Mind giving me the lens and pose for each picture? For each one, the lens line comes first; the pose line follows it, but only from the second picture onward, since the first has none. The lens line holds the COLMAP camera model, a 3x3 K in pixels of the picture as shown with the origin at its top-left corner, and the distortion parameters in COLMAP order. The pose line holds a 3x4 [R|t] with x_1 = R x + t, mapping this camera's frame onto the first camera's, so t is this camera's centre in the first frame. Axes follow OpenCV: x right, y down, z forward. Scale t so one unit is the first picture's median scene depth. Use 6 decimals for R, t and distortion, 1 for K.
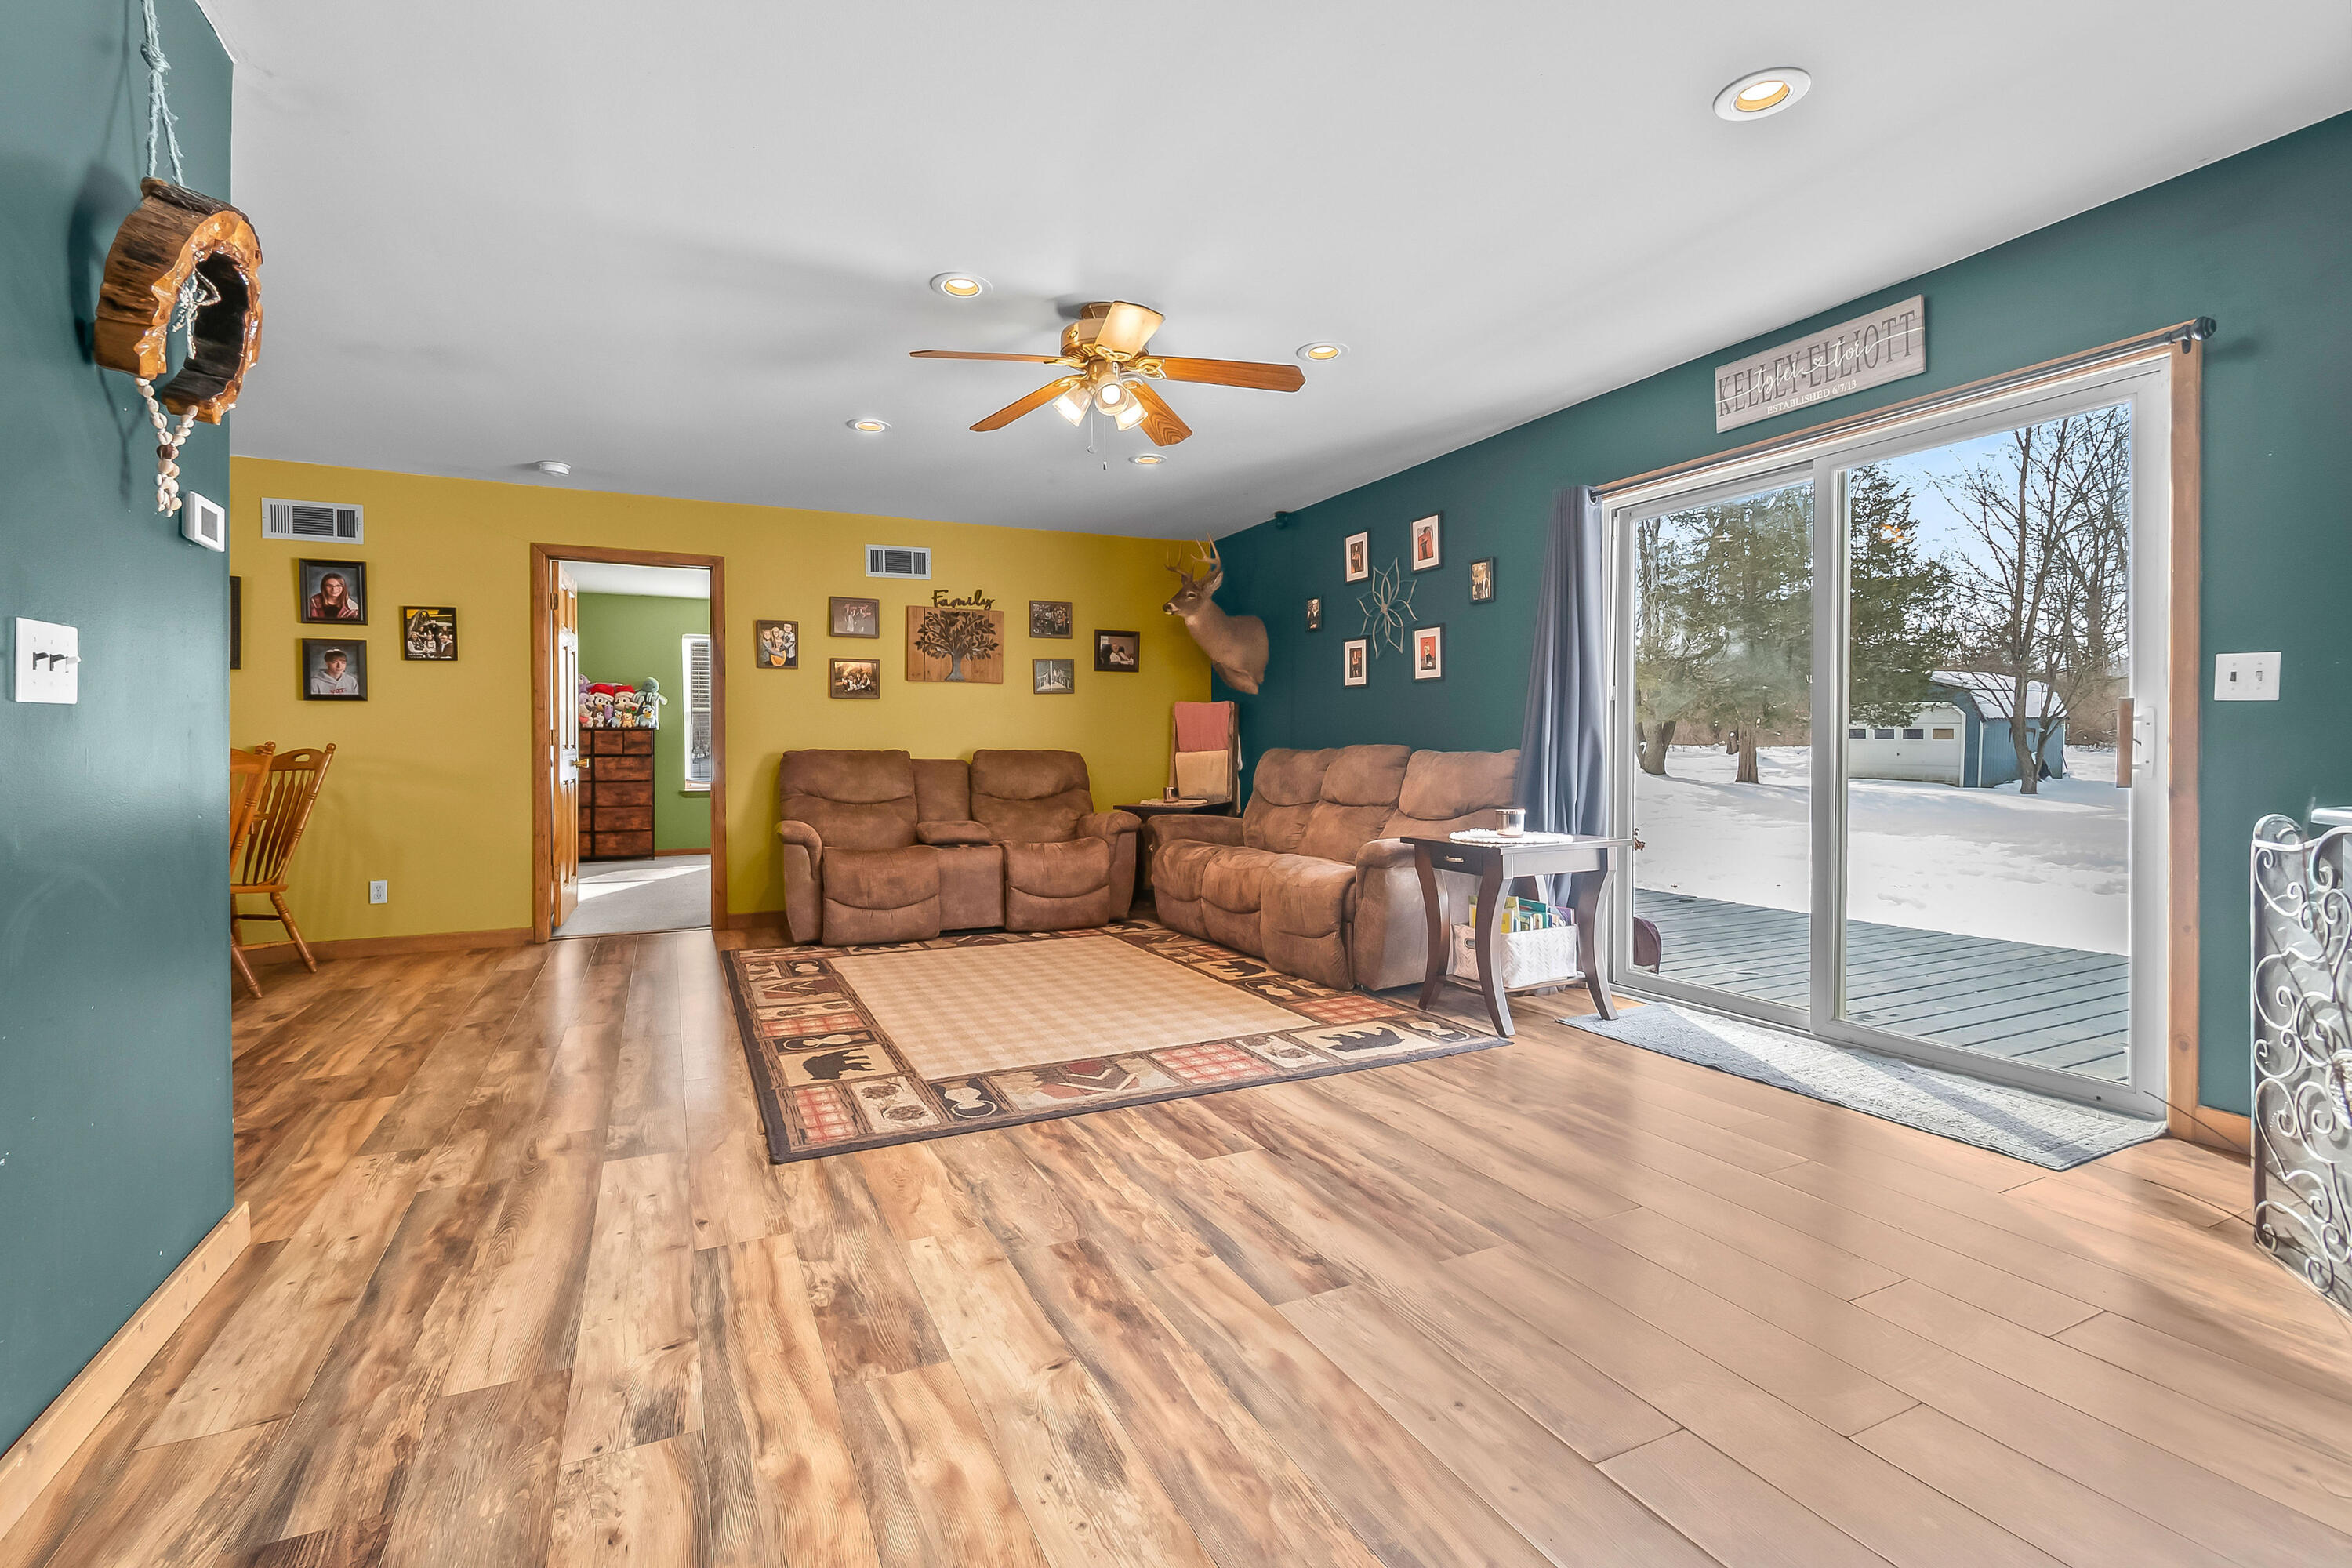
lens RADIAL K [[1014.7, 0, 1106.6], [0, 1014.7, 749.8], [0, 0, 1]] dist [0.001671, -0.004256]
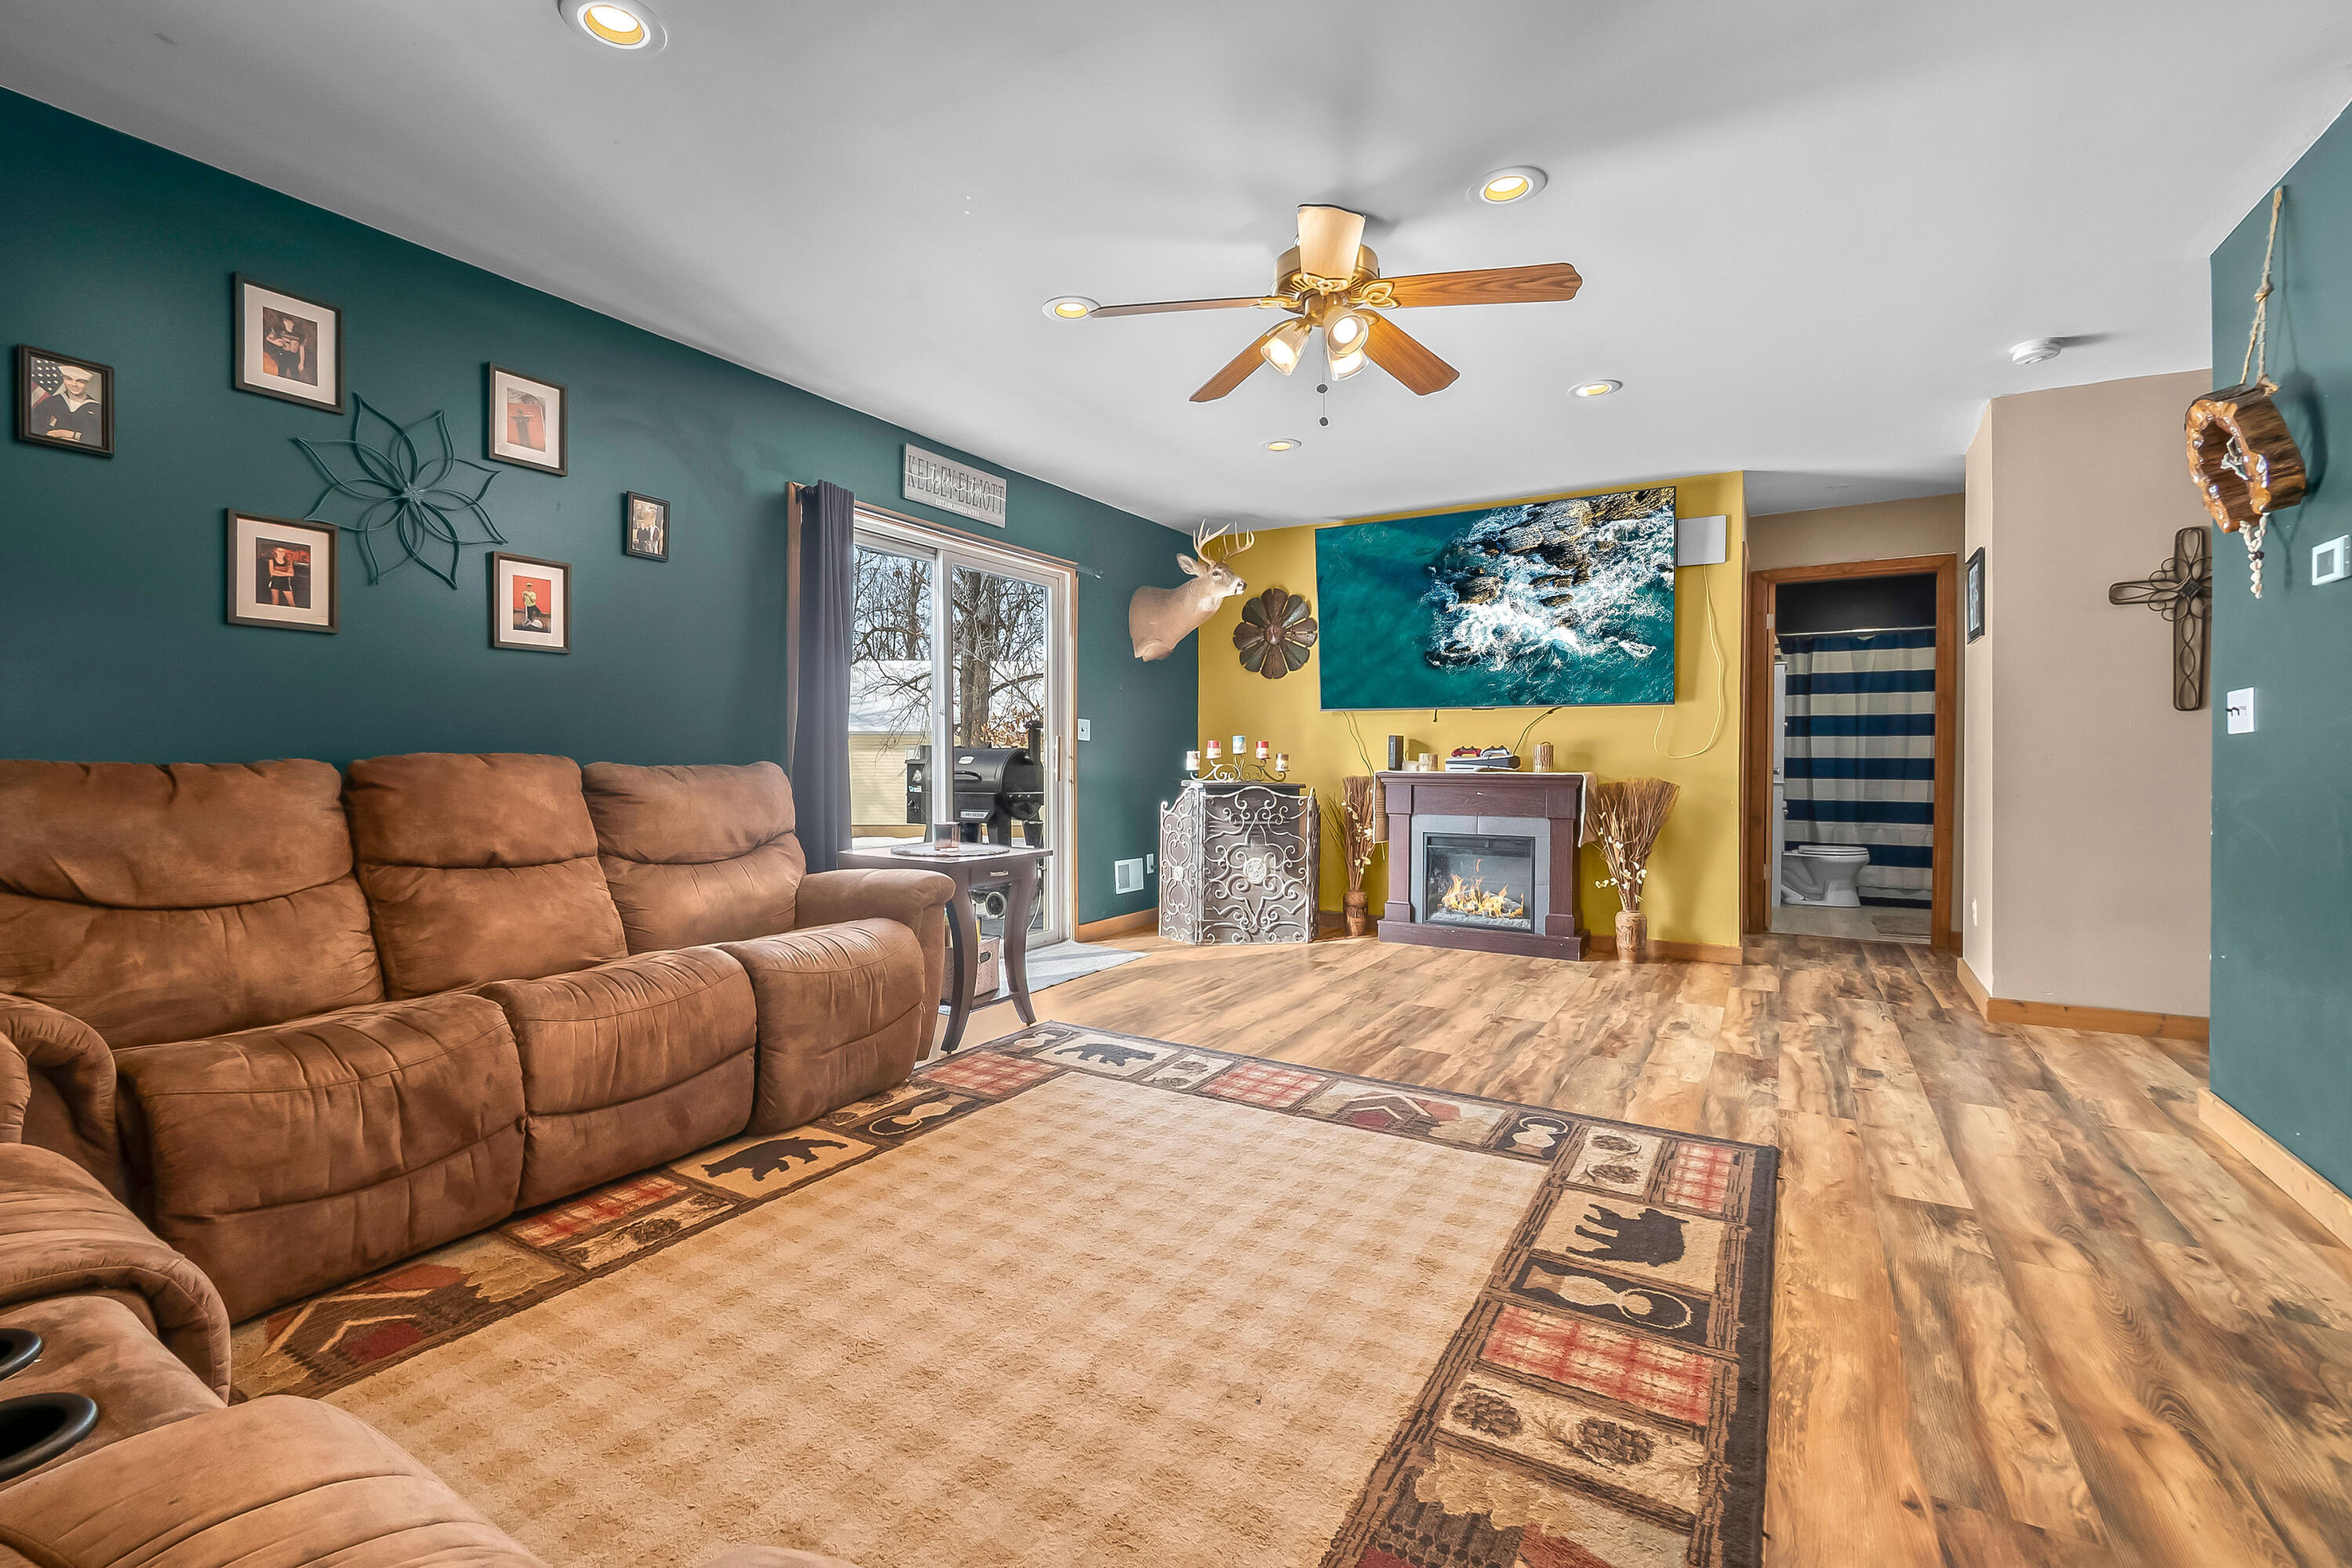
lens RADIAL K [[1014.7, 0, 1158.6], [0, 1014.7, 779.2], [0, 0, 1]] dist [0.001671, -0.004256]
pose [[-0.570110, -0.014527, 0.821440, -0.702653], [-0.000280, 0.999847, 0.017488, -0.000633], [-0.821568, 0.009740, -0.570027, 1.815536]]
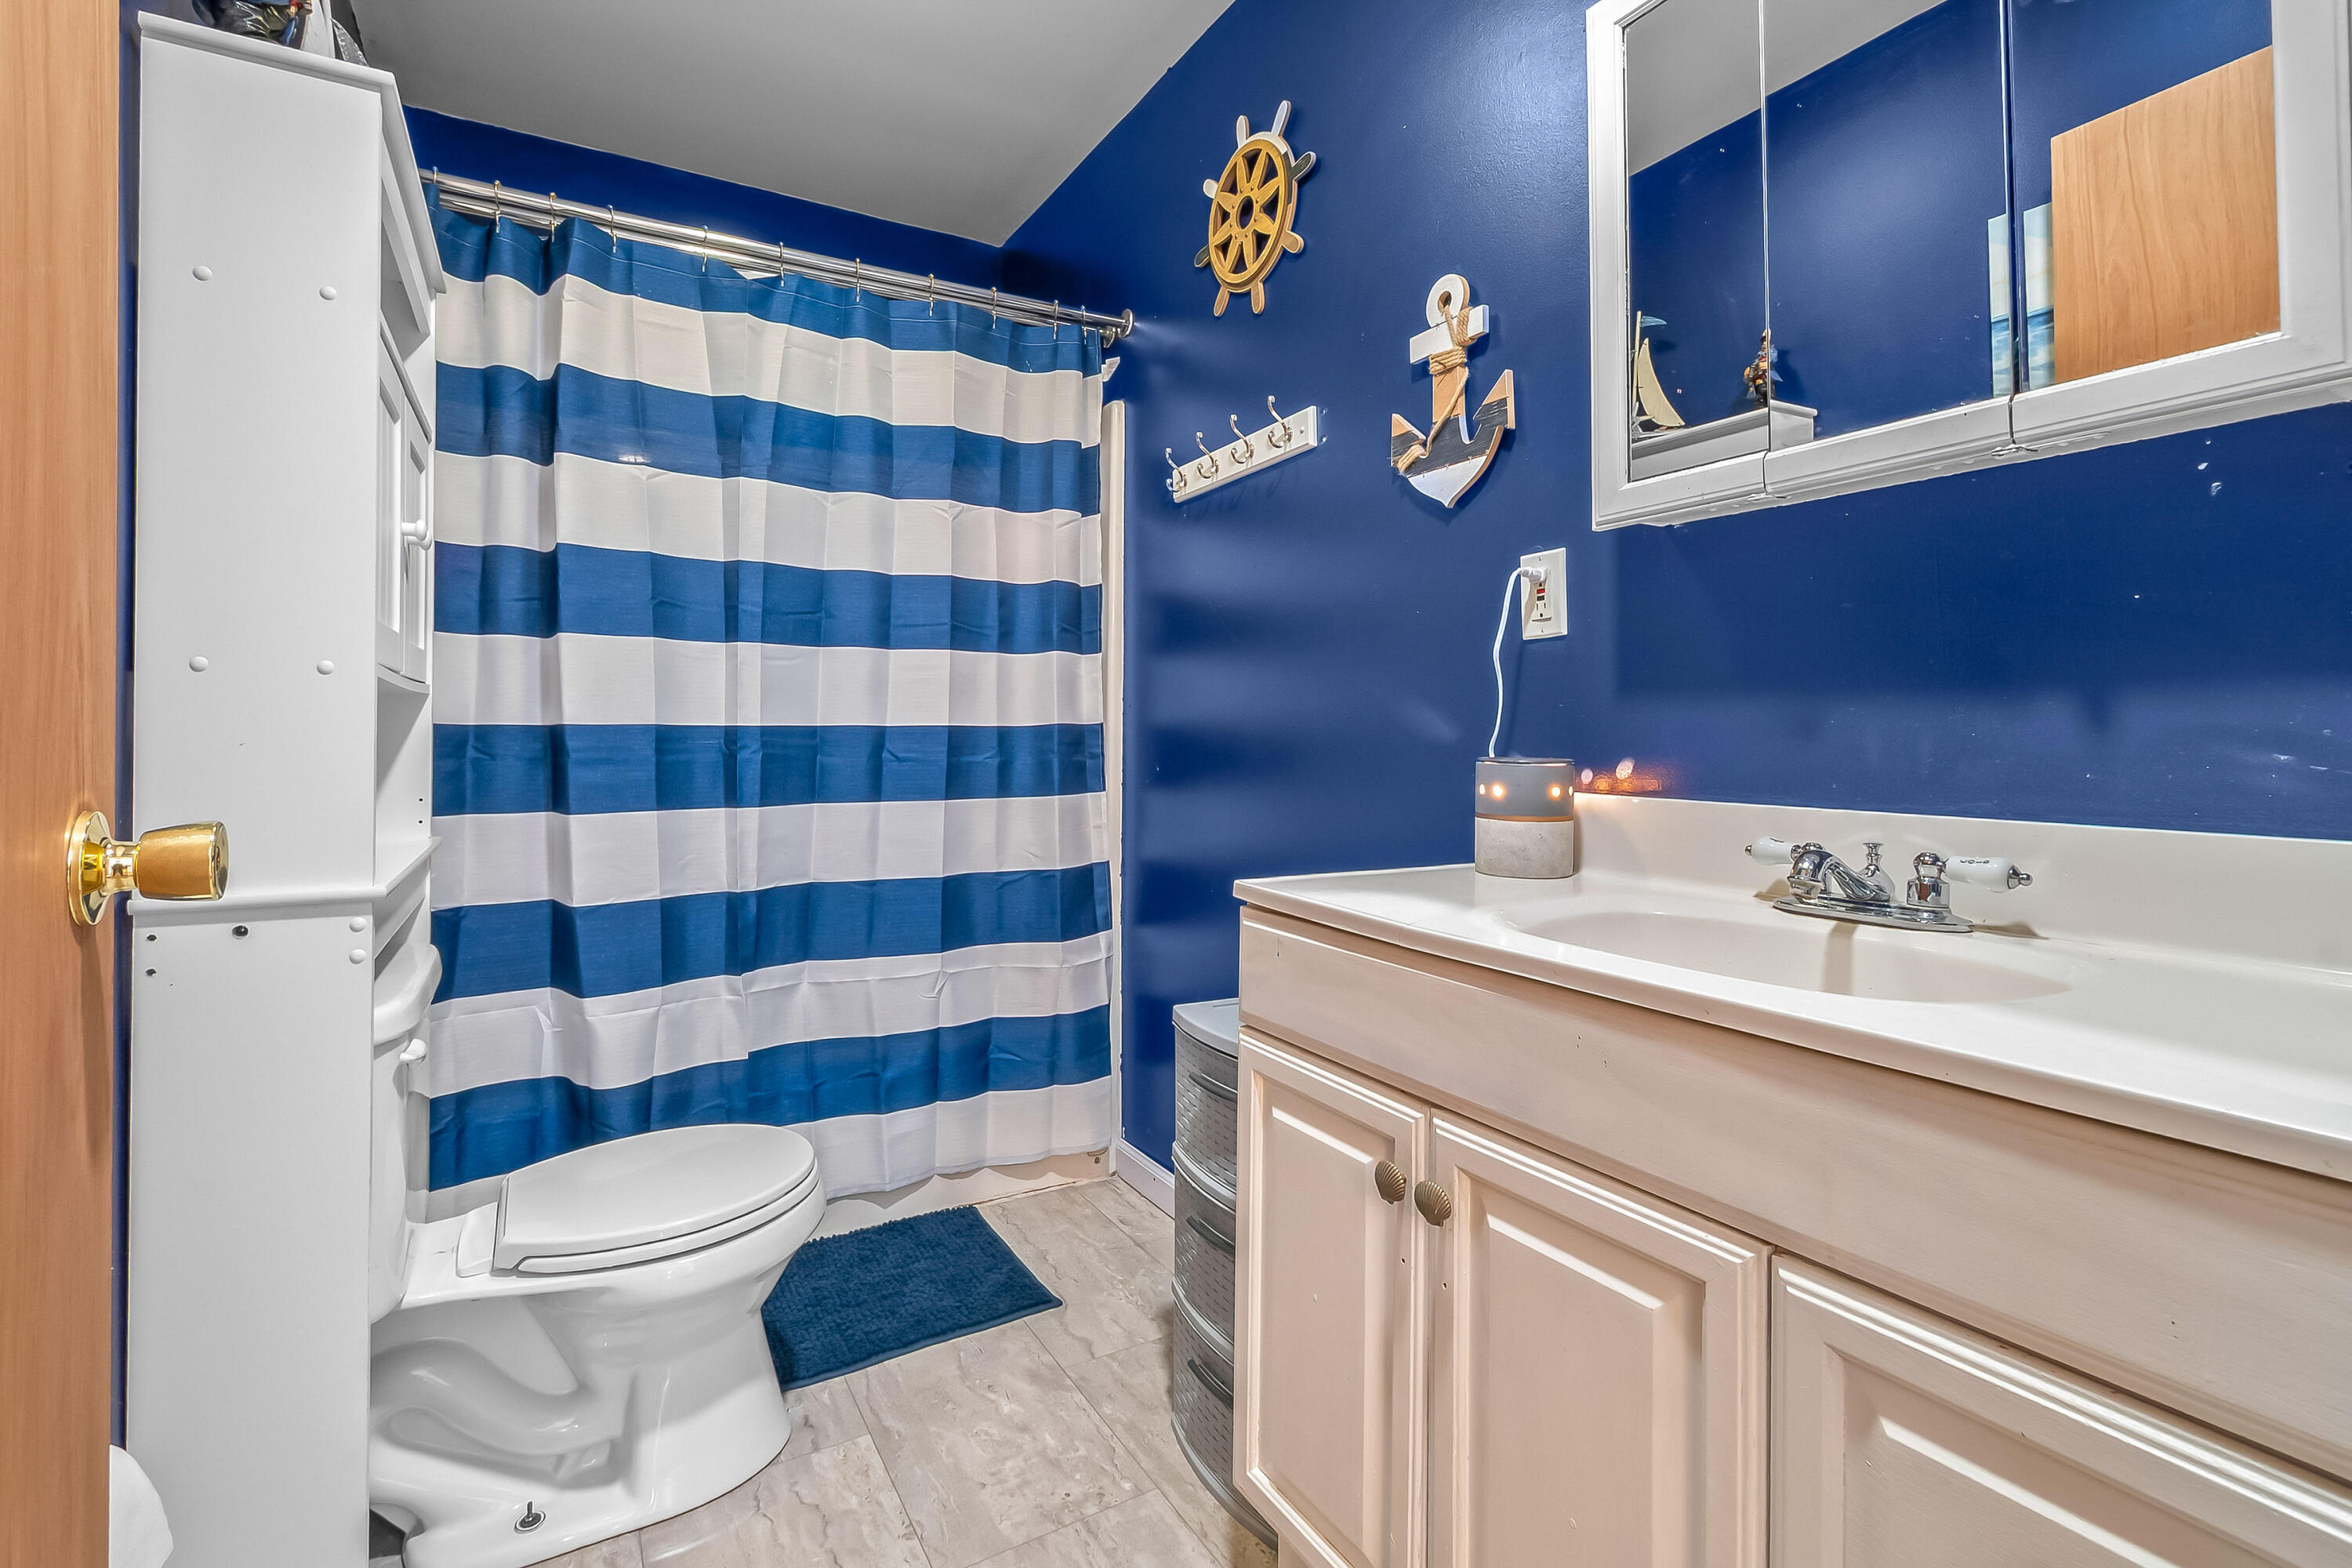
lens RADIAL K [[1014.7, 0, 1143.6], [0, 1014.7, 719.2], [0, 0, 1]] dist [0.001671, -0.004256]
pose [[-0.993826, 0.001116, -0.110947, -0.342243], [0.001435, 0.999995, -0.002789, -0.005187], [0.110944, -0.002931, -0.993822, 0.932363]]
